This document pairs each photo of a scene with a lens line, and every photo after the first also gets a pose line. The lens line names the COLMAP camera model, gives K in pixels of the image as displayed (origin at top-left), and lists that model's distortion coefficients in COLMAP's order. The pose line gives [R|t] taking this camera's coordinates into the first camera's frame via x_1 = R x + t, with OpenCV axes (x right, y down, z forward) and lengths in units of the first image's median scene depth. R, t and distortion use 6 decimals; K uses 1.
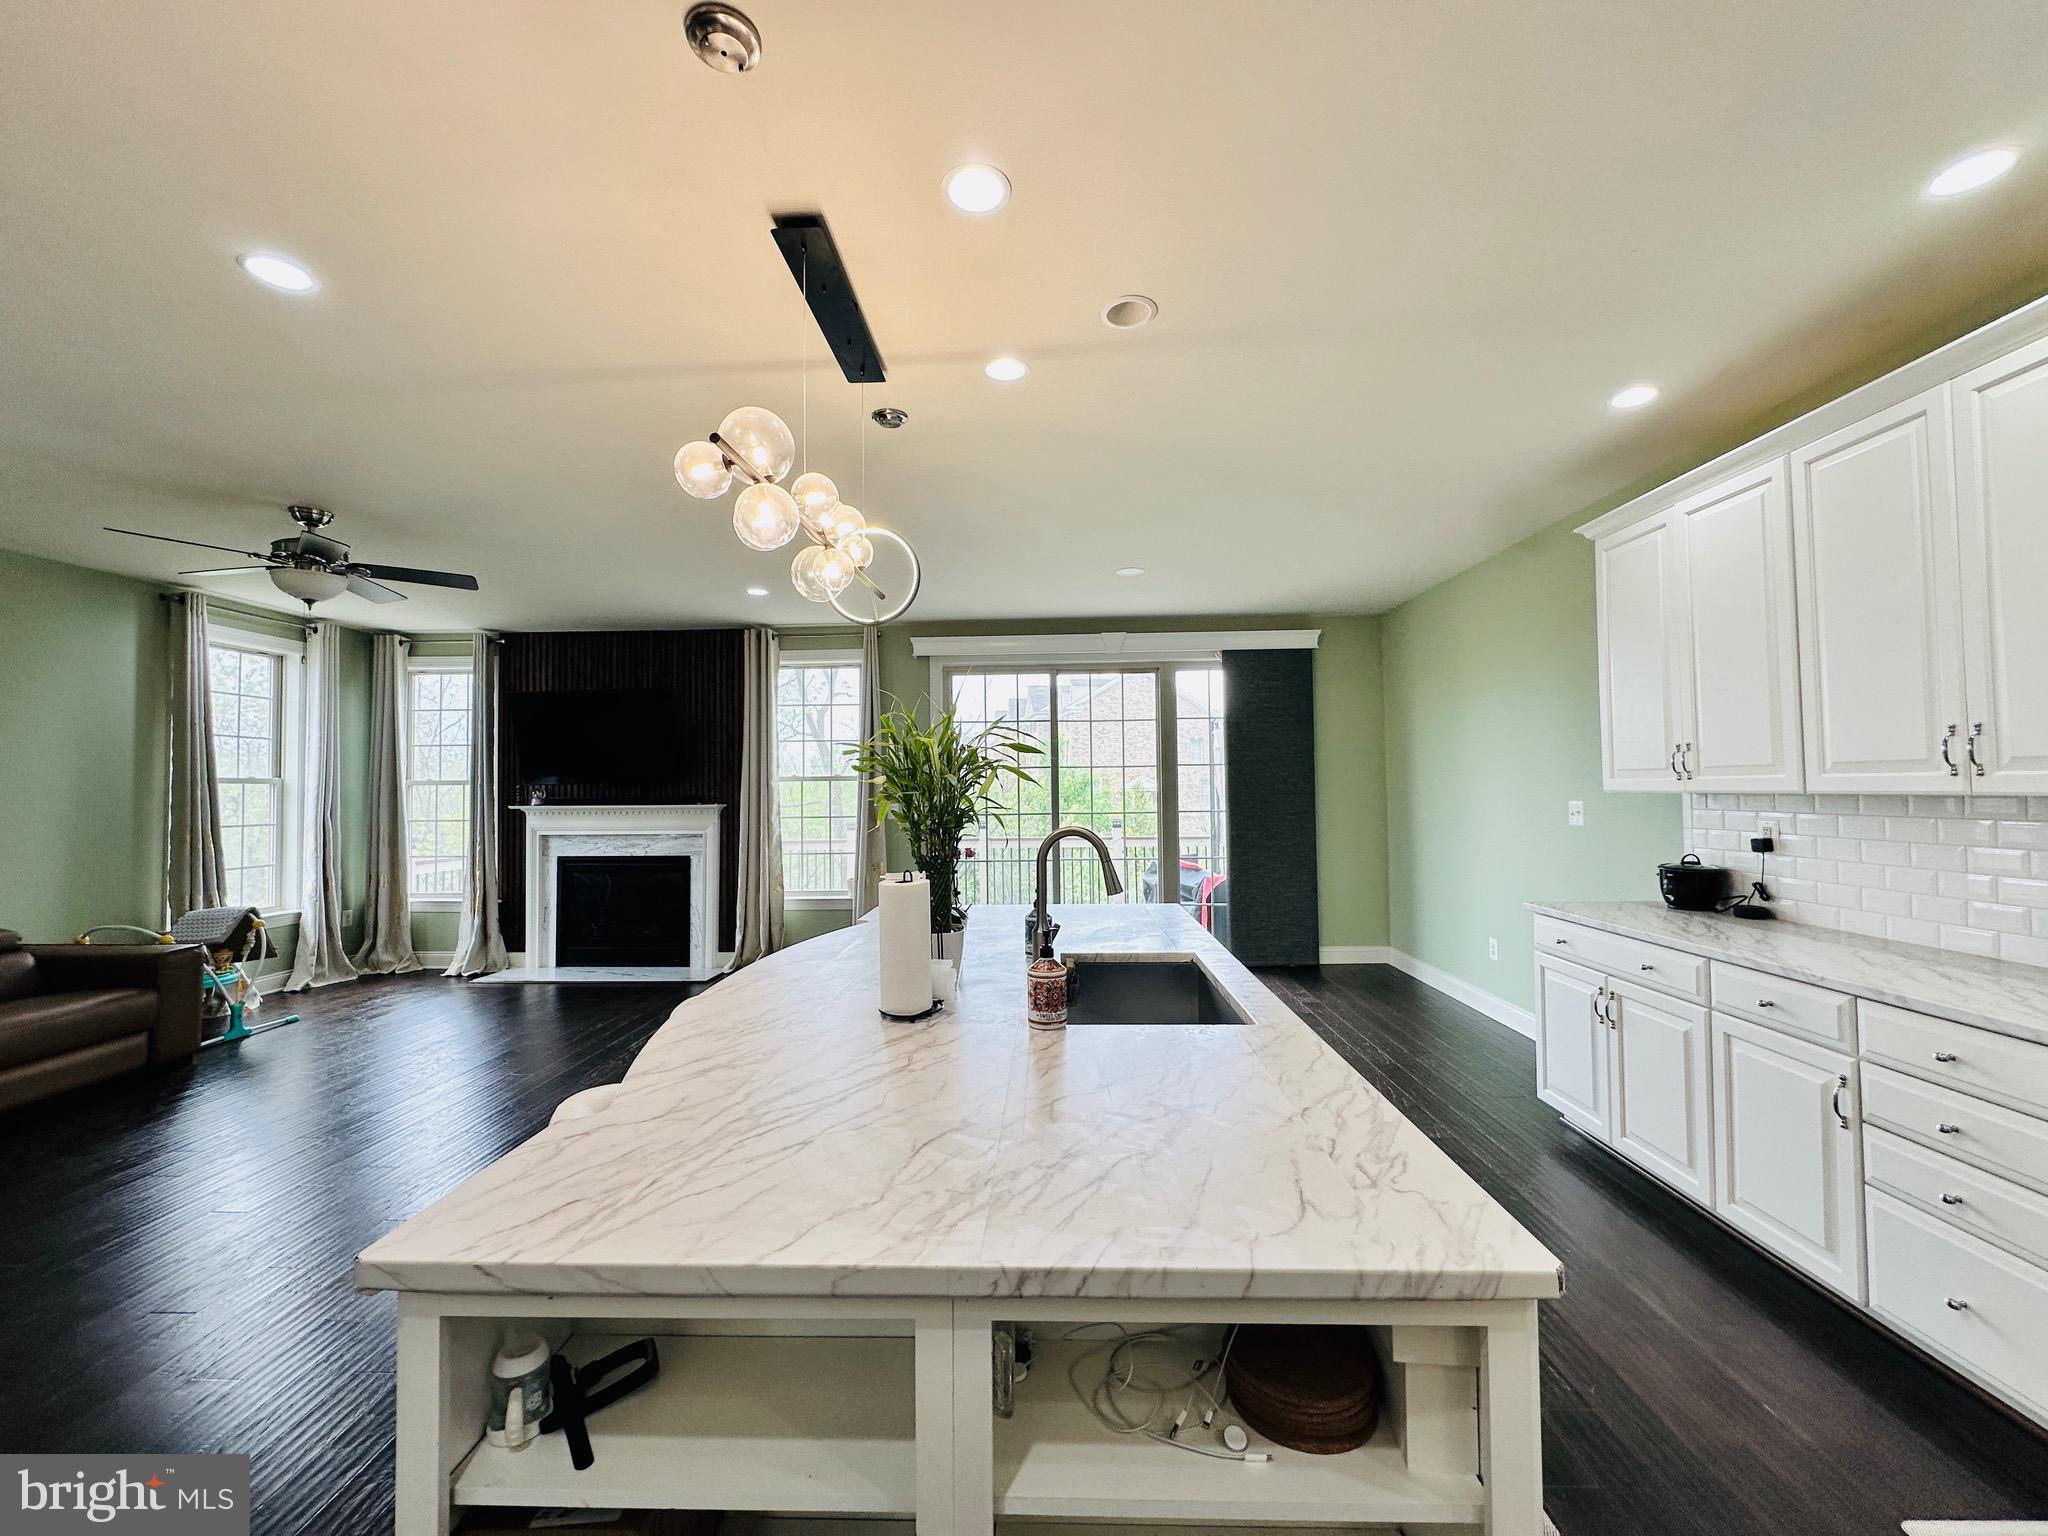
lens RADIAL K [[817.8, 0, 1024.6], [0, 817.8, 764.8], [0, 0, 1]] dist [-0.002981, 0.000152]
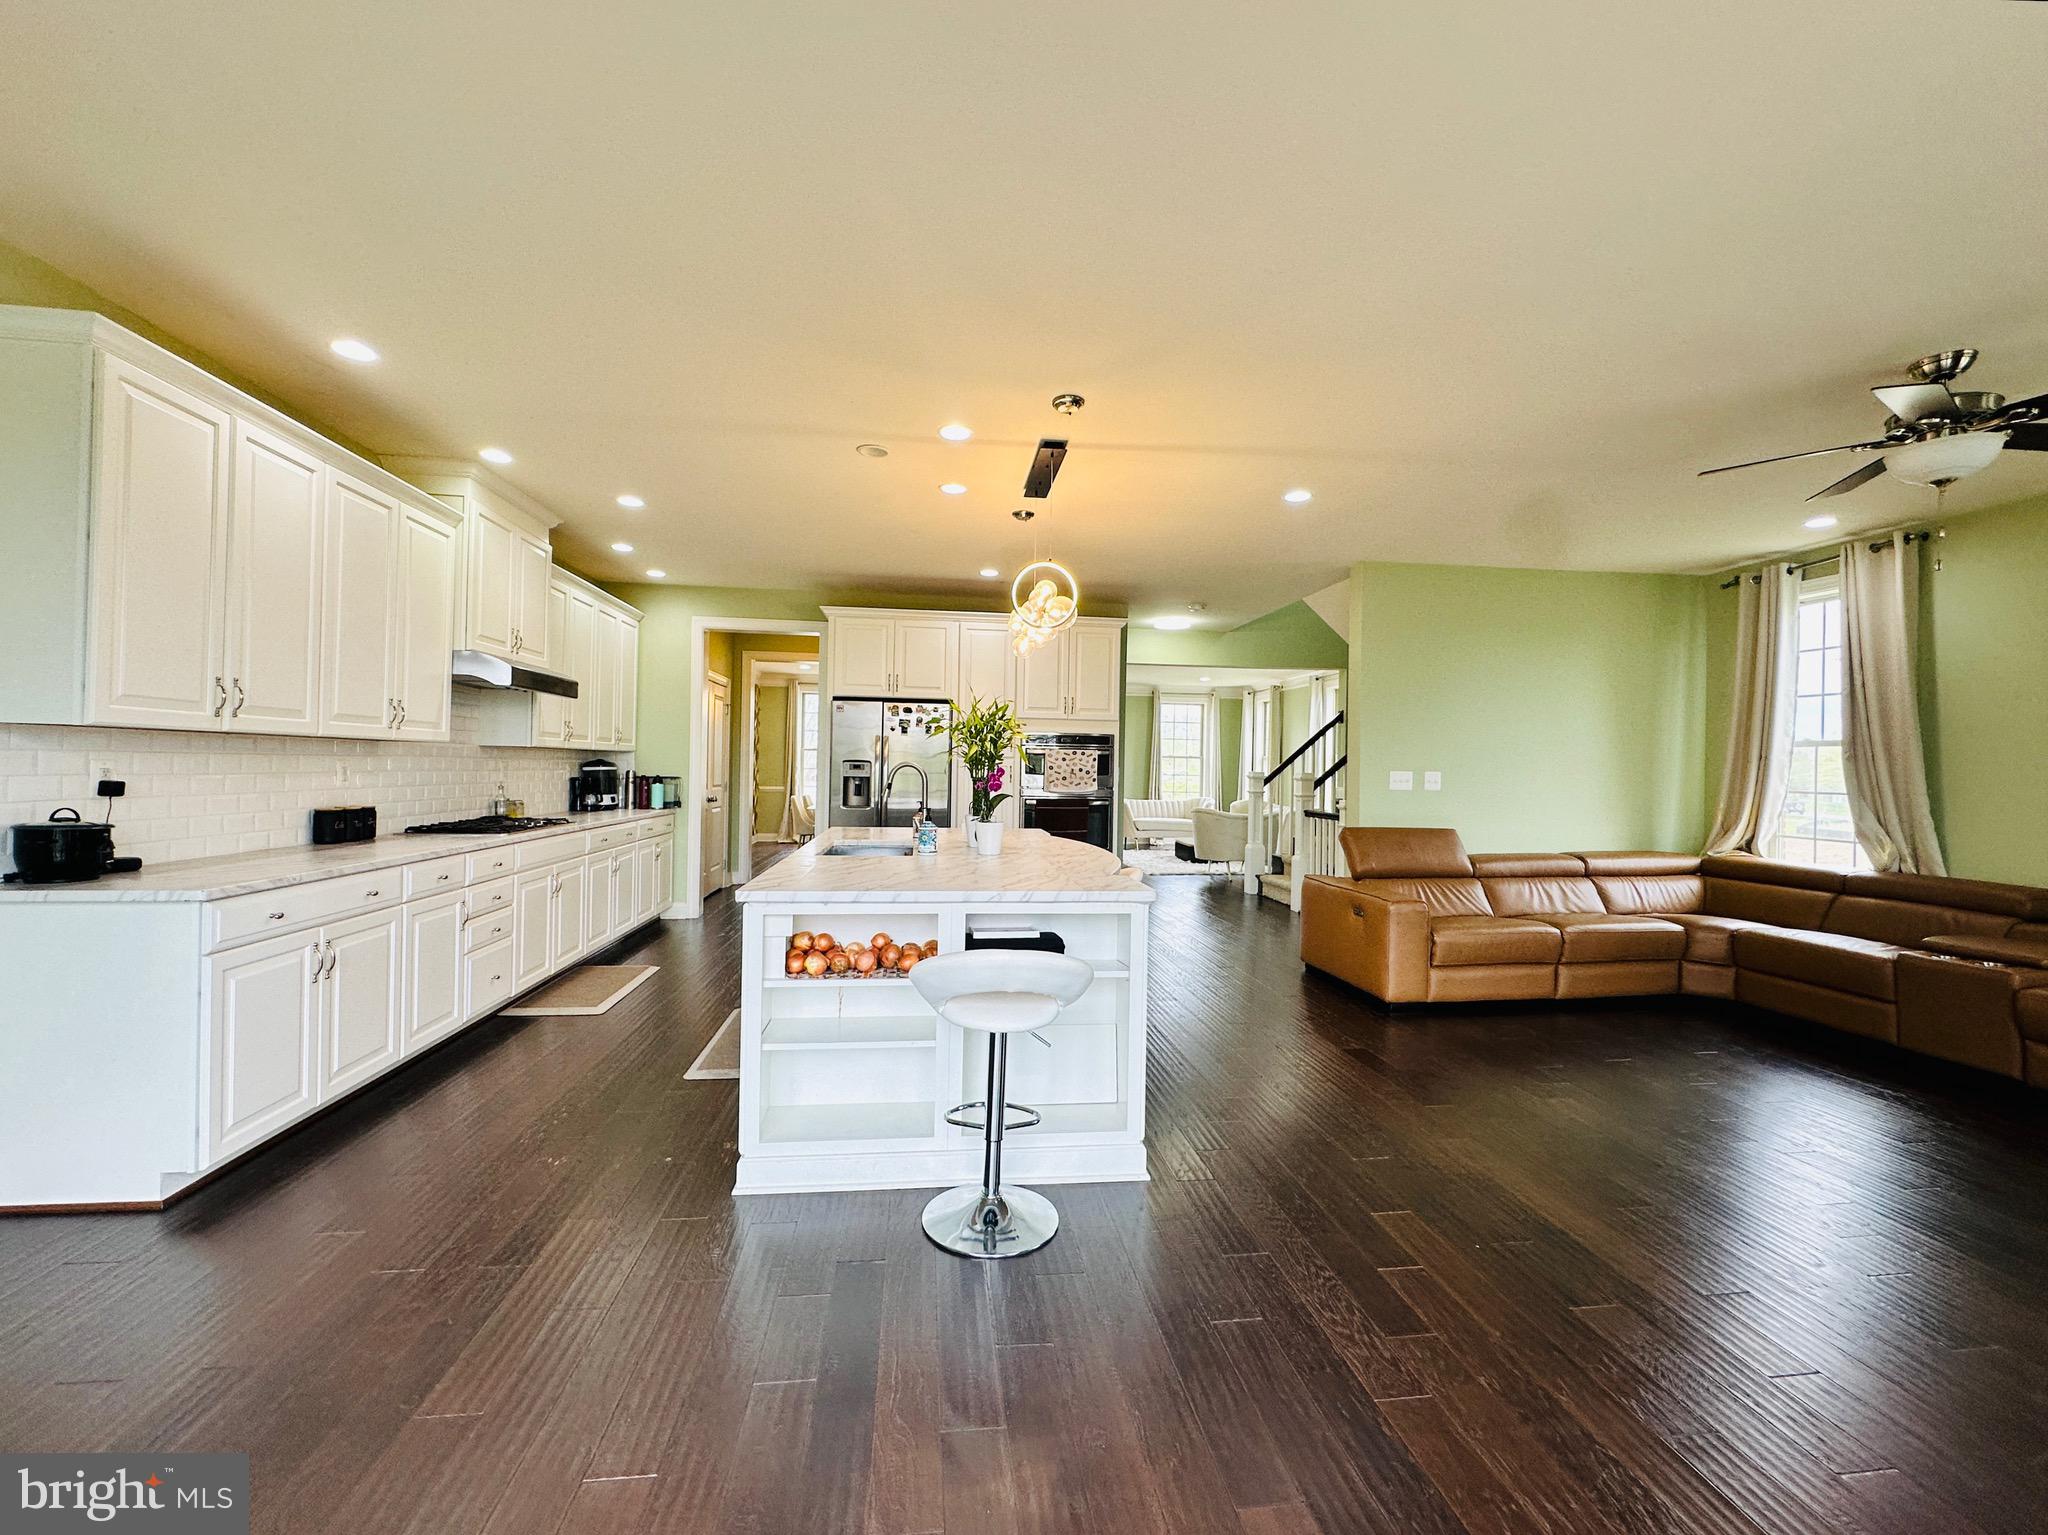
lens RADIAL K [[847.8, 0, 1025.1], [0, 847.8, 763.8], [0, 0, 1]] dist [-0.002822, -0.000110]
pose [[-0.987278, -0.008155, -0.158792, 0.054201], [-0.003298, 0.999519, -0.030821, 0.072496], [0.158967, -0.029905, -0.986831, 1.557791]]
